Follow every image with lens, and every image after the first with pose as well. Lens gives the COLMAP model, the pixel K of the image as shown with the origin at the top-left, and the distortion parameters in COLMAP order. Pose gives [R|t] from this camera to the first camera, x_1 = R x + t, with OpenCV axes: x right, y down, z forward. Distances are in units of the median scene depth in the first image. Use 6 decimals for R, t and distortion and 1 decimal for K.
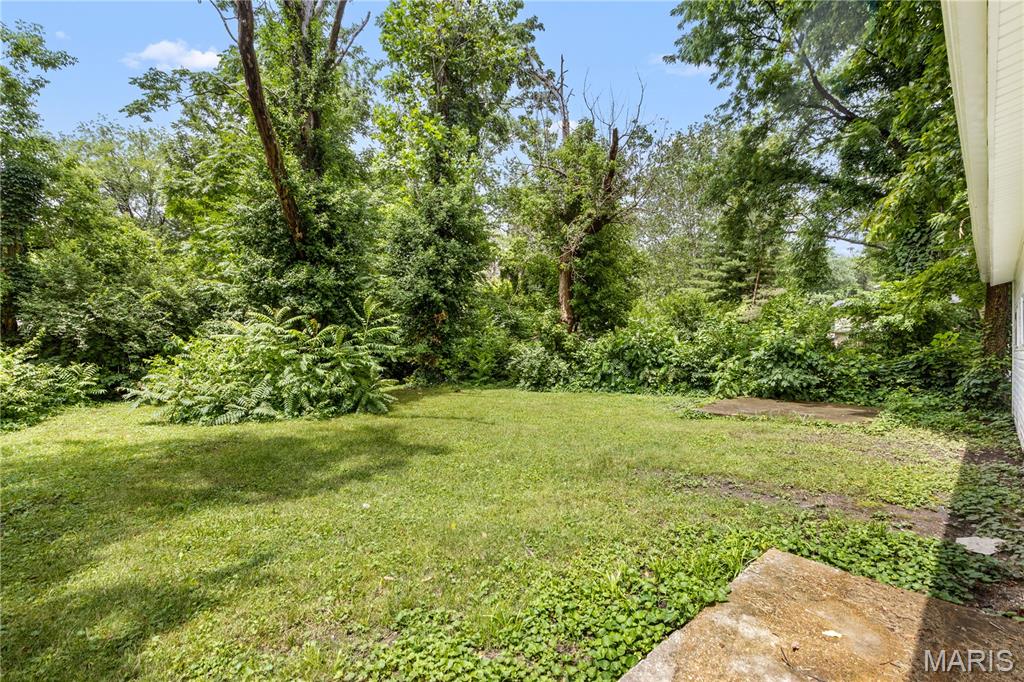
lens RADIAL K [[468.4, 0, 514.5], [0, 468.4, 334.8], [0, 0, 1]] dist [0.006941, -0.003008]
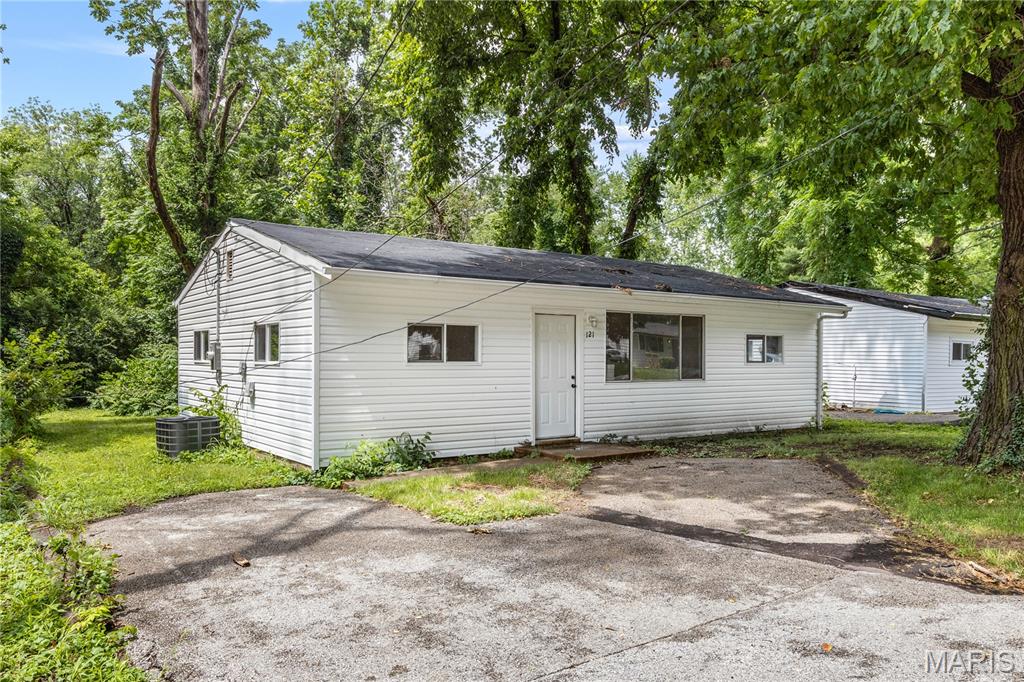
lens RADIAL K [[761.0, 0, 510.9], [0, 761.0, 348.0], [0, 0, 1]] dist [0.039076, 0.003000]
pose [[0.988062, -0.009423, -0.153768, 0.658577], [0.010010, 0.999945, 0.003040, -0.019089], [0.153731, -0.004543, 0.988102, -0.907311]]
